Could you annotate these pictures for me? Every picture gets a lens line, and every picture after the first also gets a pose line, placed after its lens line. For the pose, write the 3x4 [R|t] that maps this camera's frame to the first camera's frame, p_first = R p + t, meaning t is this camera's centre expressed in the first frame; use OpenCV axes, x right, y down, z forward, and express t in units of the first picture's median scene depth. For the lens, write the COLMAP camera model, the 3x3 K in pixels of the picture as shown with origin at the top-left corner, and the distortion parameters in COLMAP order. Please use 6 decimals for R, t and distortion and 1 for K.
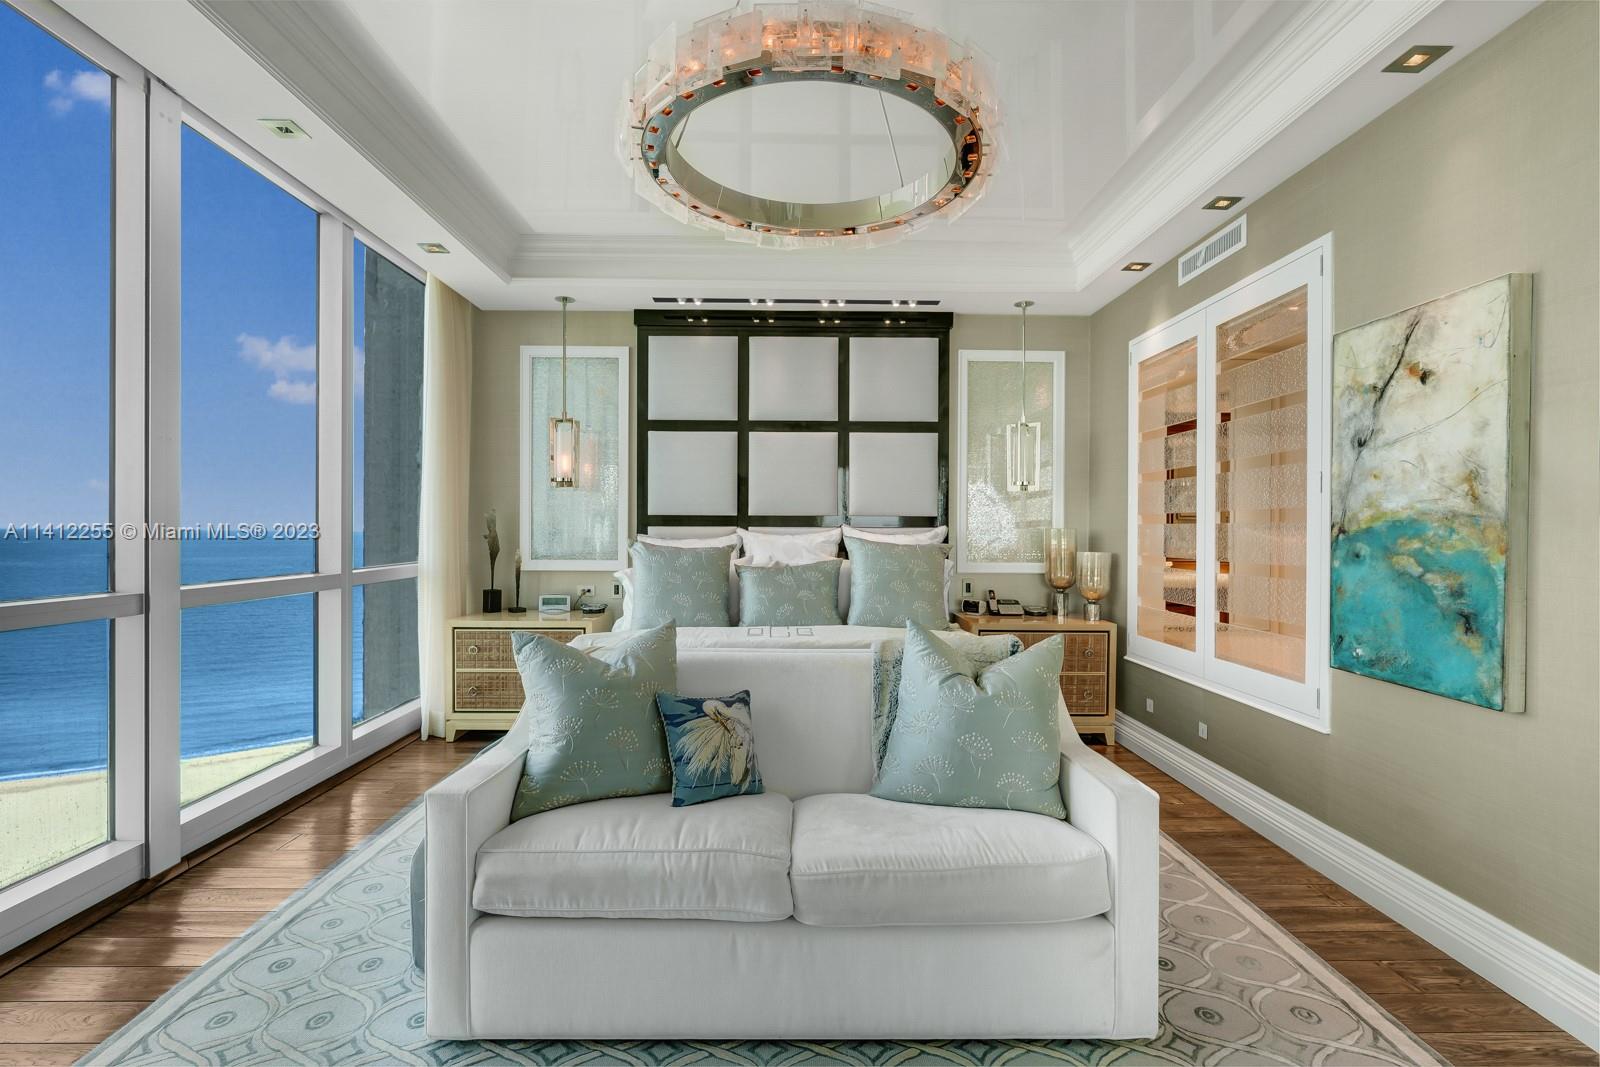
lens RADIAL K [[718.2, 0, 789.9], [0, 718.2, 531.8], [0, 0, 1]] dist [-0.004158, 0.004710]
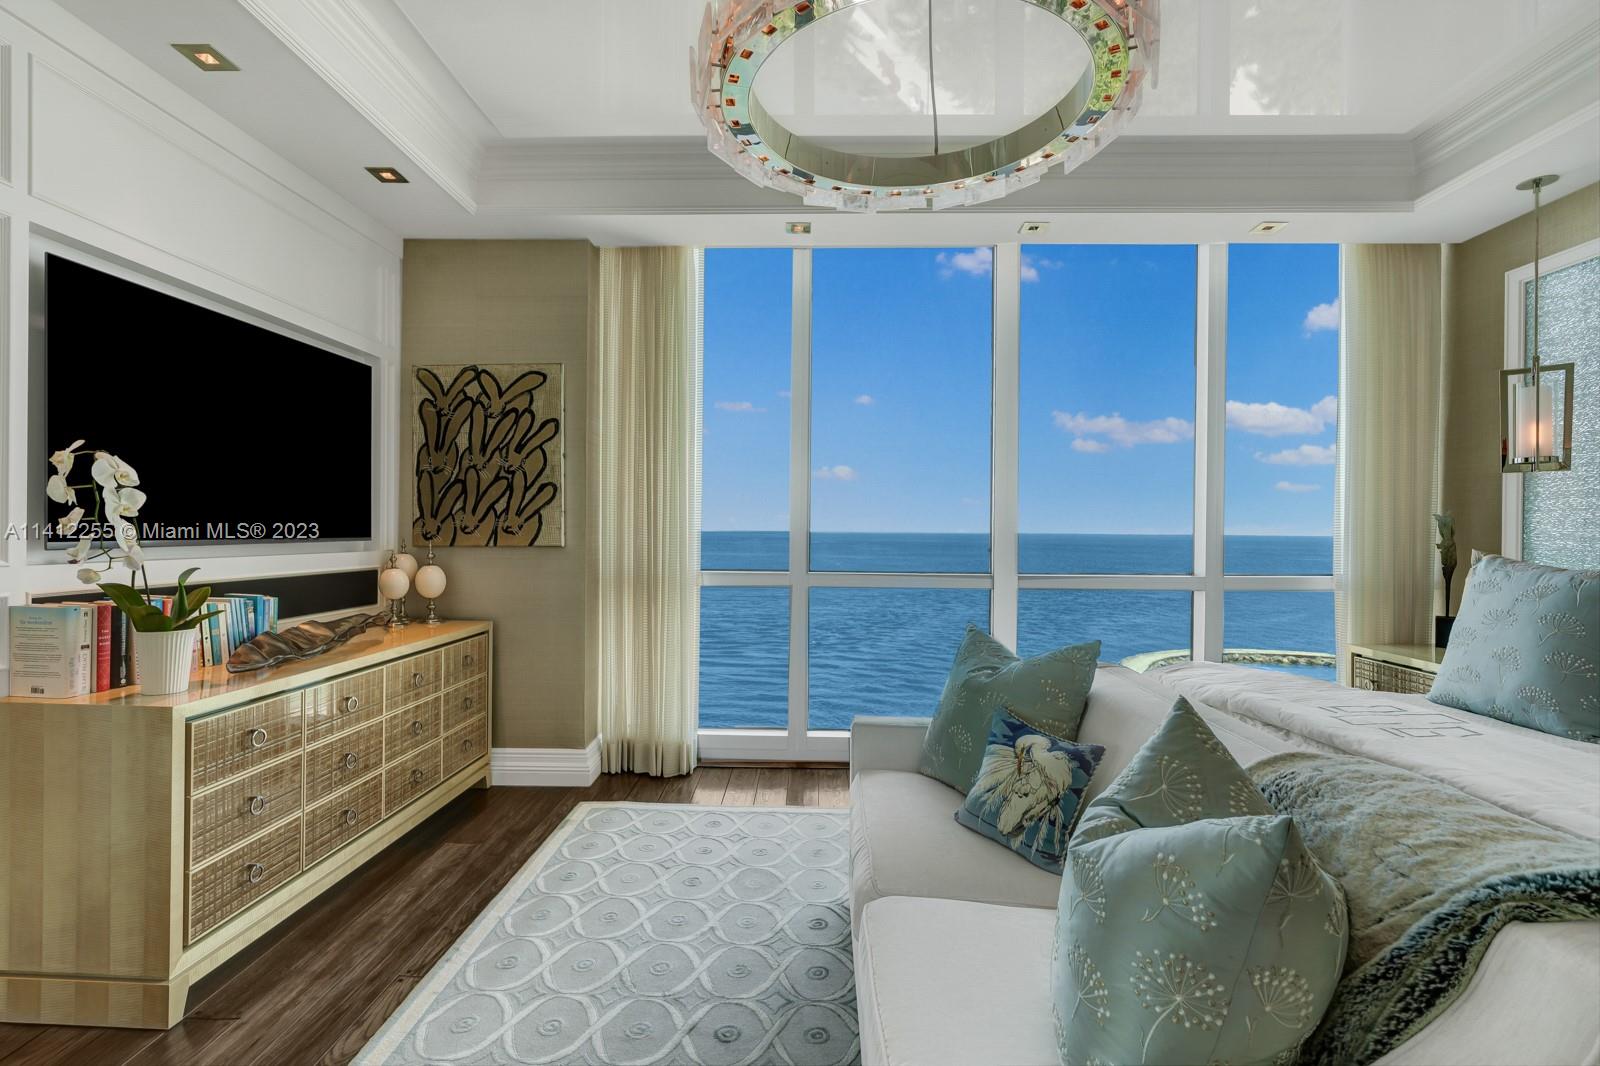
lens RADIAL K [[718.2, 0, 808.3], [0, 718.2, 533.7], [0, 0, 1]] dist [-0.004158, 0.004710]
pose [[-0.027605, -0.000234, -0.999619, 0.352436], [-0.009518, 0.999955, 0.000028, 0.000197], [0.999574, 0.009515, -0.027606, 0.358538]]
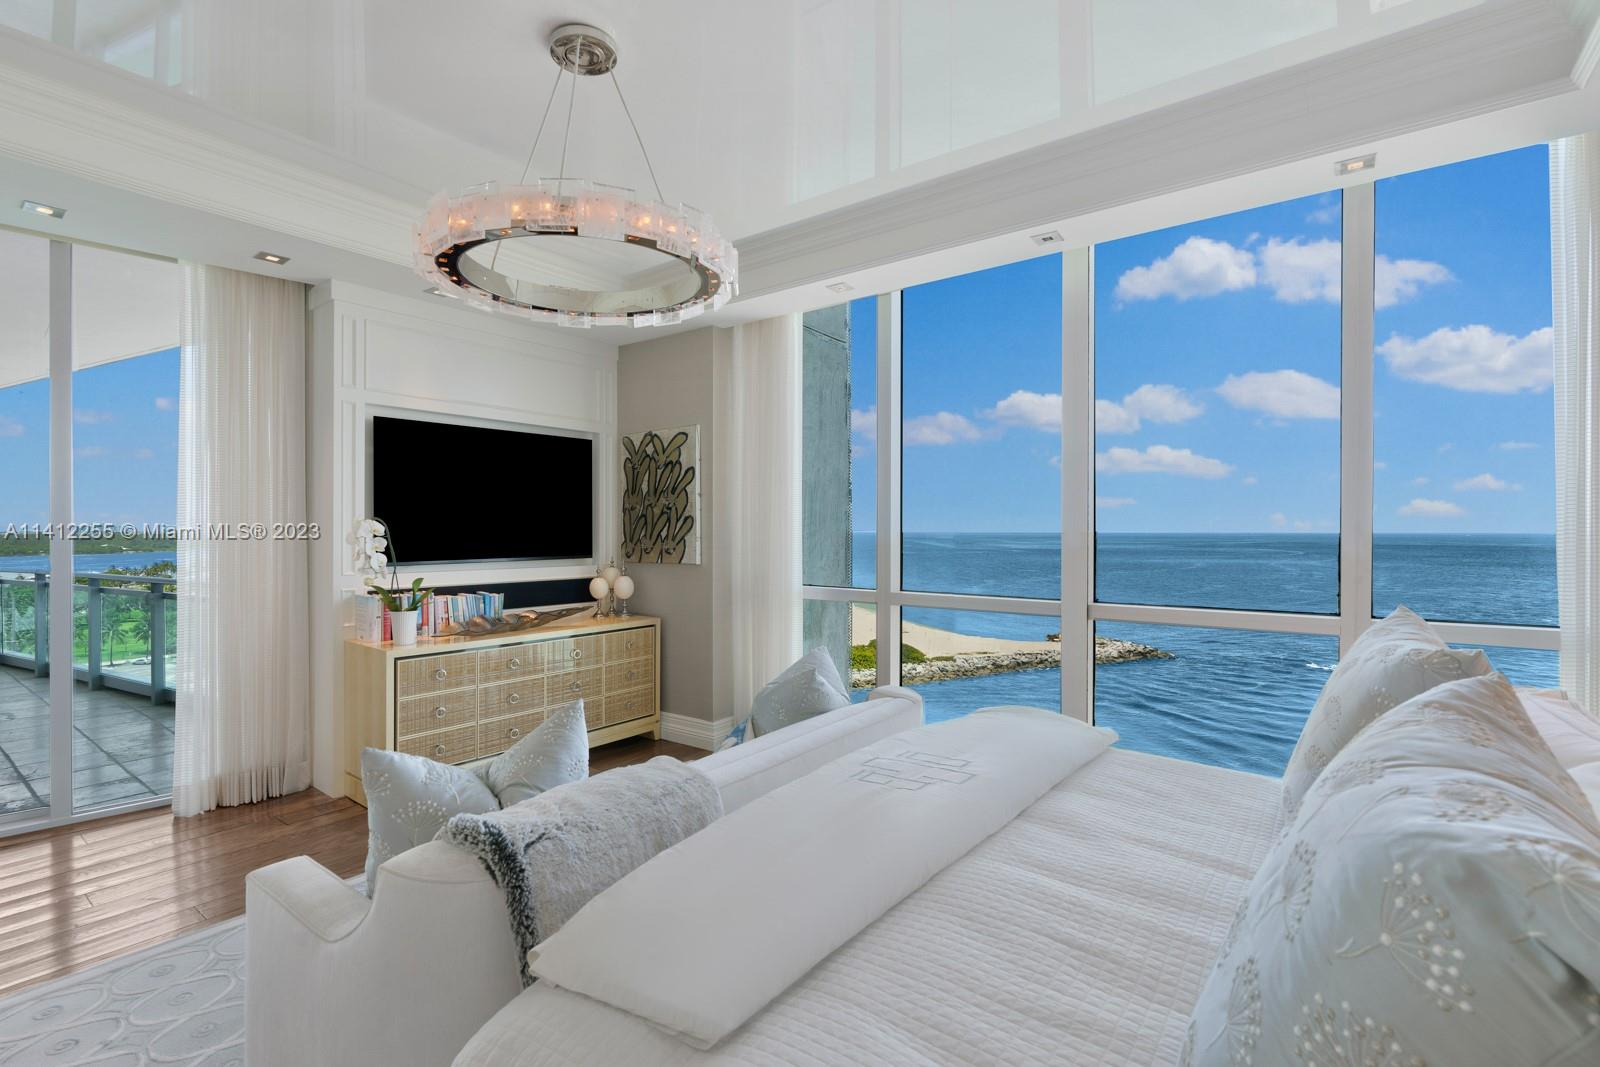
lens RADIAL K [[718.2, 0, 810.1], [0, 718.2, 536.7], [0, 0, 1]] dist [-0.004158, 0.004710]
pose [[-0.605712, 0.002492, -0.795680, 0.294527], [-0.006009, 0.999952, 0.007706, -0.030971], [0.795662, 0.009449, -0.605668, 0.806119]]
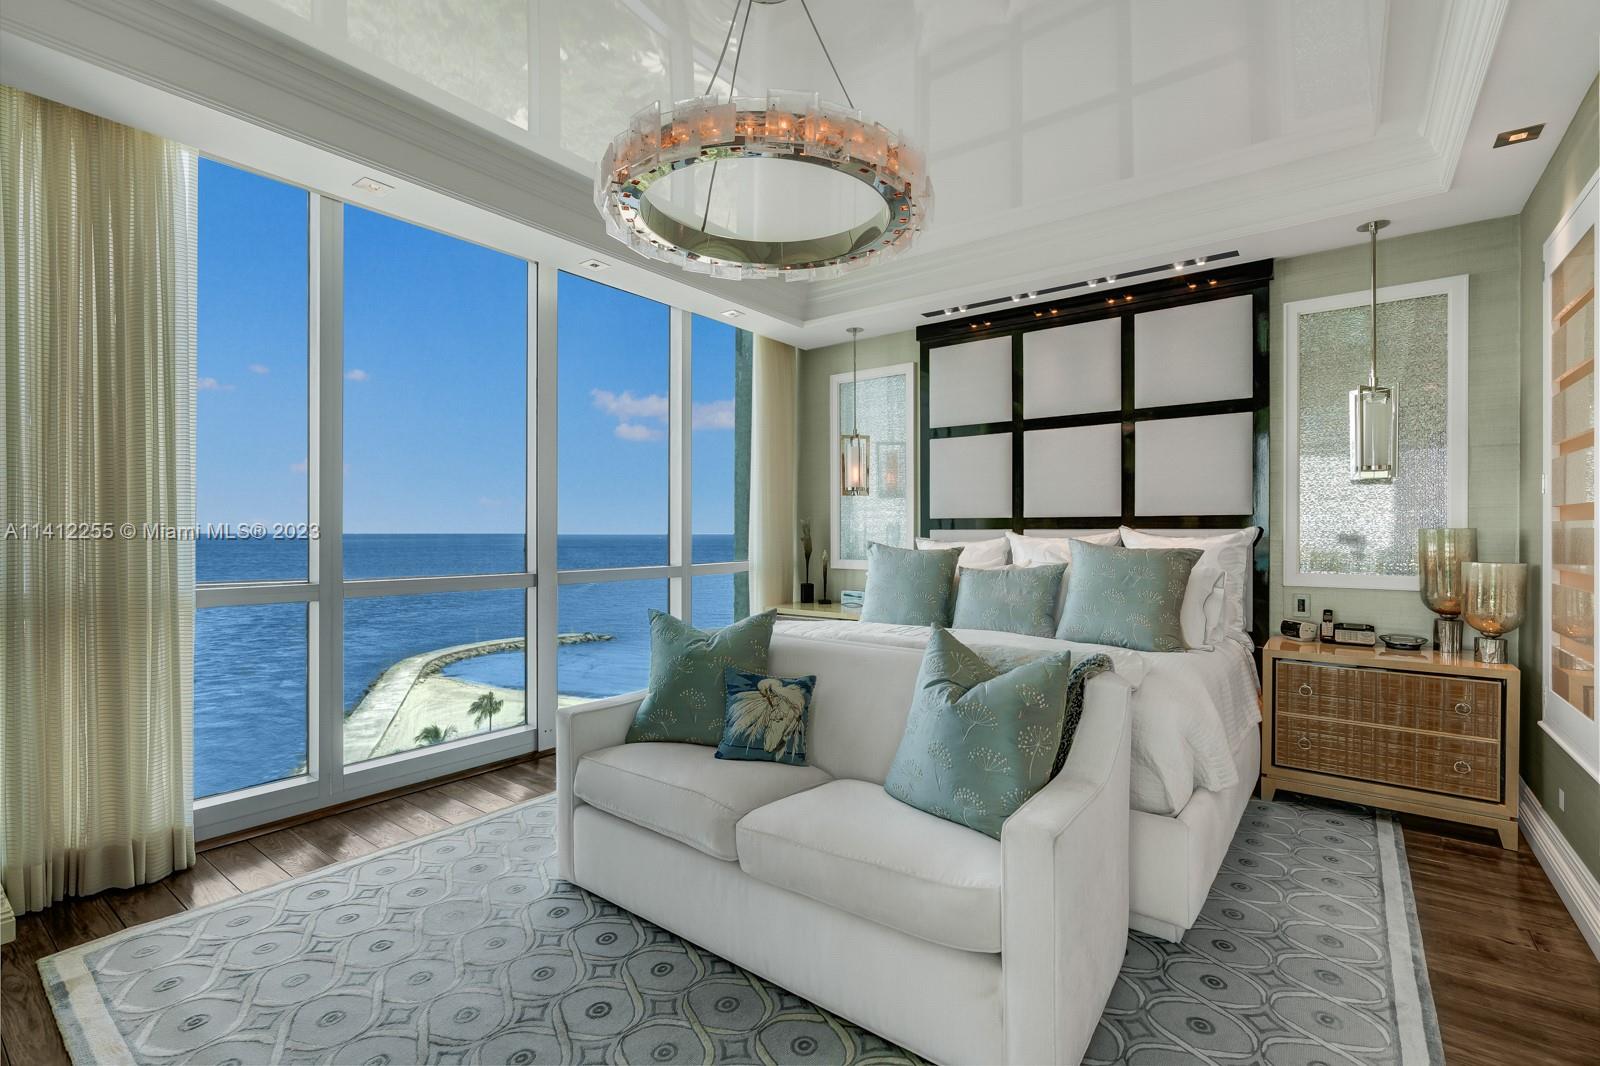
lens RADIAL K [[718.2, 0, 794.6], [0, 718.2, 530.3], [0, 0, 1]] dist [-0.004158, 0.004710]
pose [[0.786906, -0.006313, -0.617041, 0.307380], [0.002263, 0.999970, -0.007345, 0.000760], [0.617069, 0.004383, 0.786897, 0.049176]]
